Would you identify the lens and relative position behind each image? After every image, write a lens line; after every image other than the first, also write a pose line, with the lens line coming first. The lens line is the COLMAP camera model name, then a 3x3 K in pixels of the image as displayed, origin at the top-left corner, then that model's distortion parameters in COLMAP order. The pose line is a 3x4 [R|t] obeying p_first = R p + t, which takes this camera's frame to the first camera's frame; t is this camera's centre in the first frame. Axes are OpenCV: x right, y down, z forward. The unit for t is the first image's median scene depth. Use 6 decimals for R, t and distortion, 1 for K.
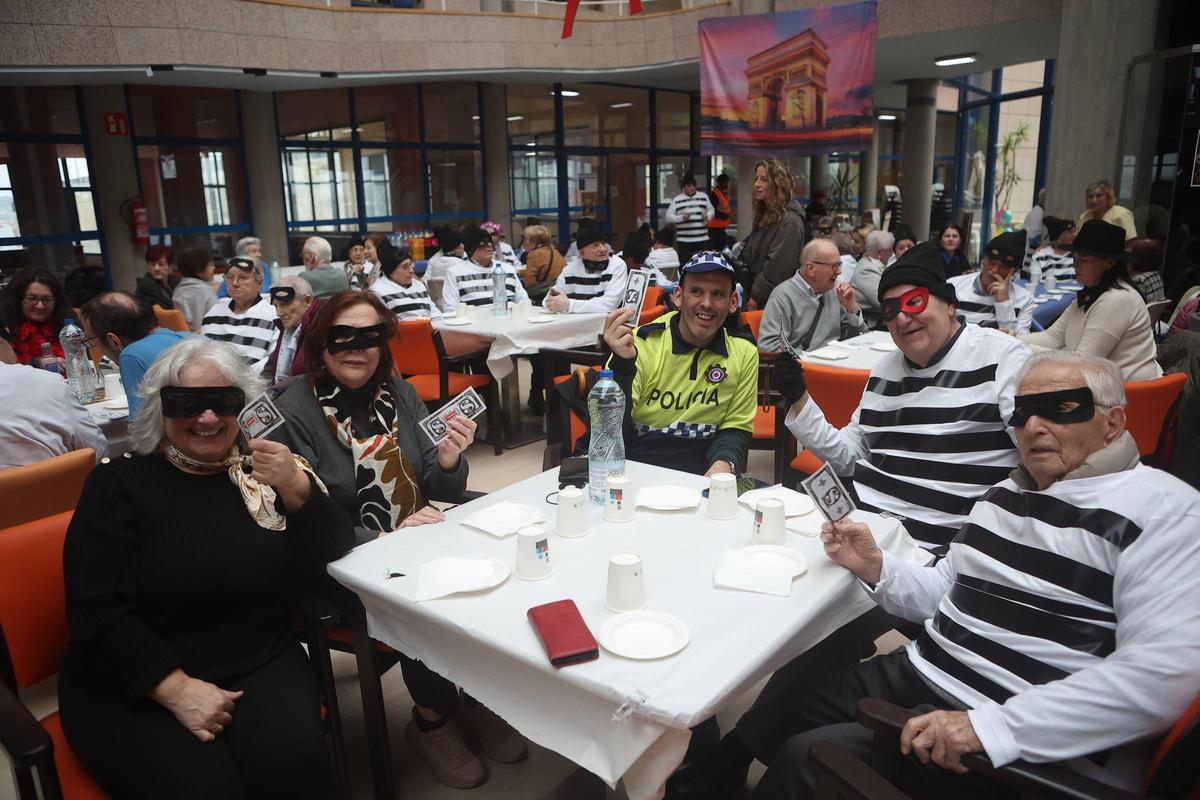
lens RADIAL K [[859.9, 0, 600.0], [0, 859.9, 400.0], [0, 0, 1]] dist [-0.050798, -0.000938]
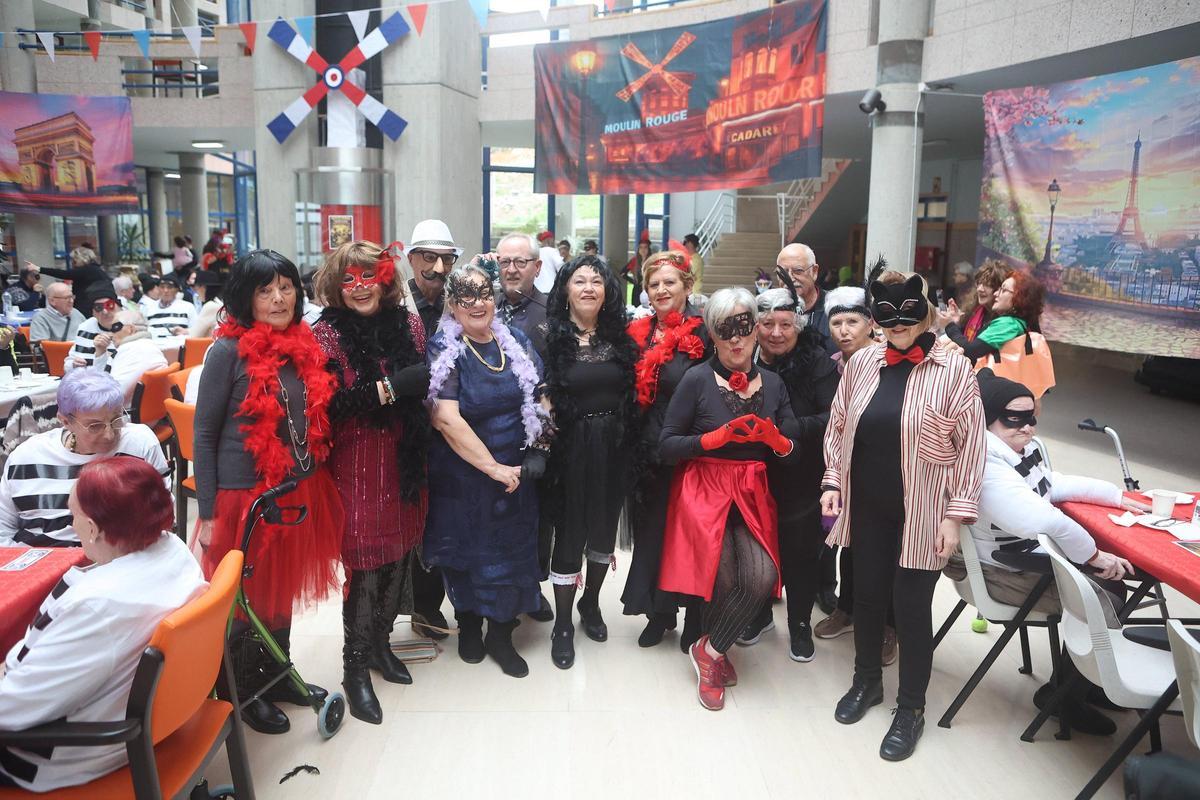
lens RADIAL K [[838.3, 0, 587.2], [0, 838.3, 398.8], [0, 0, 1]] dist [-0.100952, 0.083912]
pose [[0.735823, -0.095583, 0.670394, -0.027805], [0.129024, 0.991641, -0.000232, 0.059562], [-0.664768, 0.086668, 0.742005, -0.297361]]
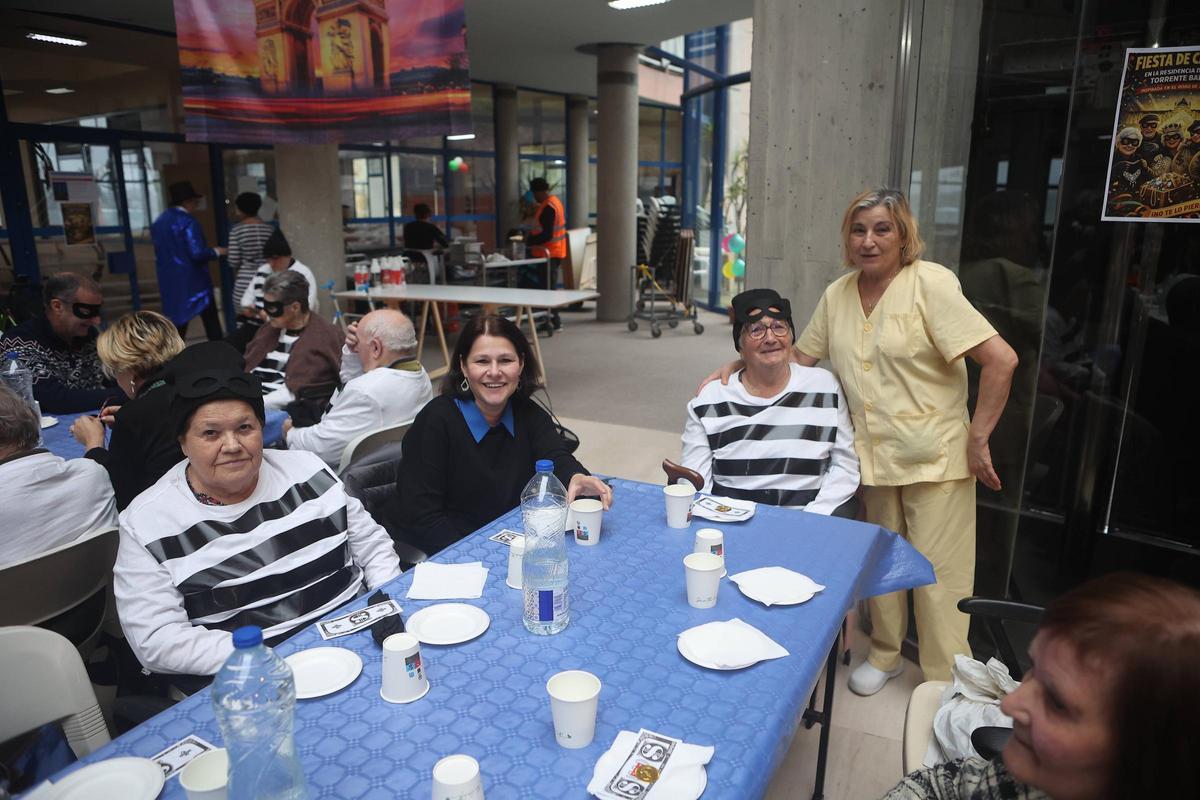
lens RADIAL K [[833.0, 0, 600.0], [0, 833.0, 400.0], [0, 0, 1]] dist [-0.043134, 0.005475]
pose [[0.968315, -0.037763, 0.246859, 0.252401], [0.038344, 0.999262, 0.002456, -0.117968], [-0.246769, 0.007088, 0.969048, 0.453334]]
